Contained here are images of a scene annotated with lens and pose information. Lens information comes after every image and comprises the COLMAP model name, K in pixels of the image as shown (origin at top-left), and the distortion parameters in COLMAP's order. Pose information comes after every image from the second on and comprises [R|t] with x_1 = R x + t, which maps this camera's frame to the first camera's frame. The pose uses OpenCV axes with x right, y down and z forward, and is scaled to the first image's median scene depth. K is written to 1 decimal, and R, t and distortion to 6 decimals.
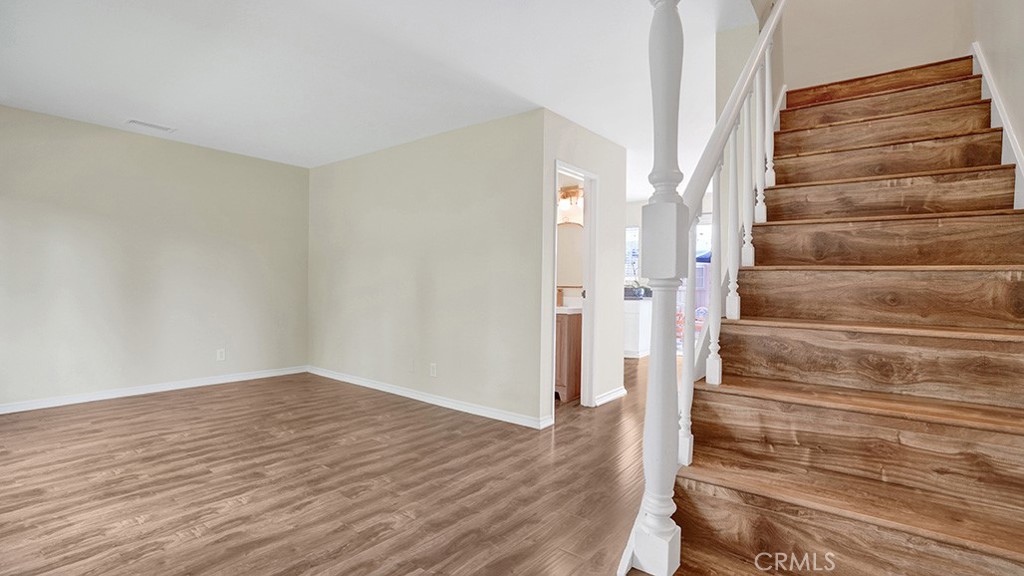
lens RADIAL K [[482.5, 0, 508.9], [0, 482.5, 281.4], [0, 0, 1]] dist [-0.060323, 0.023394]
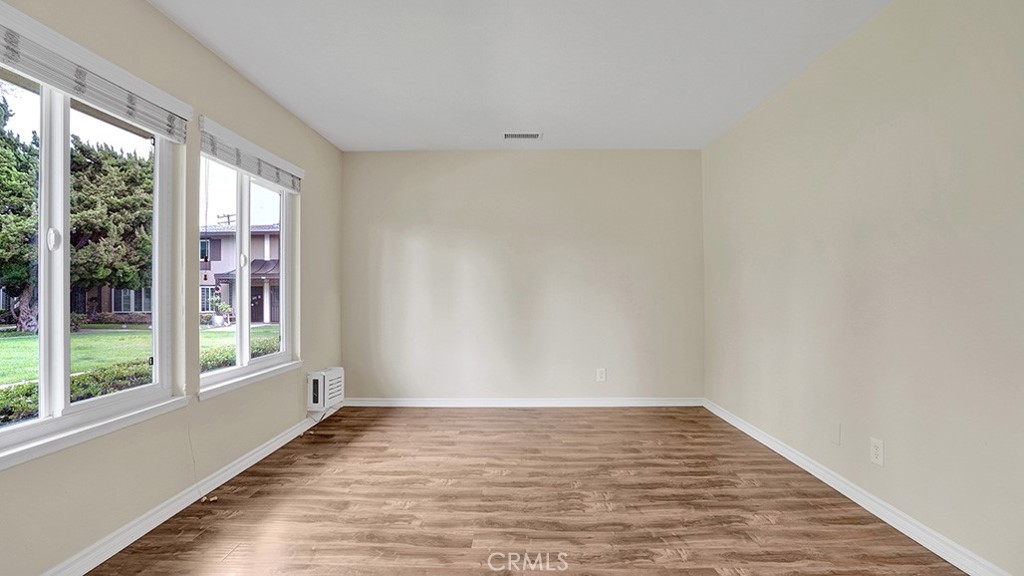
lens RADIAL K [[482.5, 0, 508.9], [0, 482.5, 281.4], [0, 0, 1]] dist [-0.060323, 0.023394]
pose [[0.607626, -0.027371, -0.793751, 0.020228], [0.010795, 0.999598, -0.026205, -0.000039], [0.794150, 0.007354, 0.607678, 0.502987]]
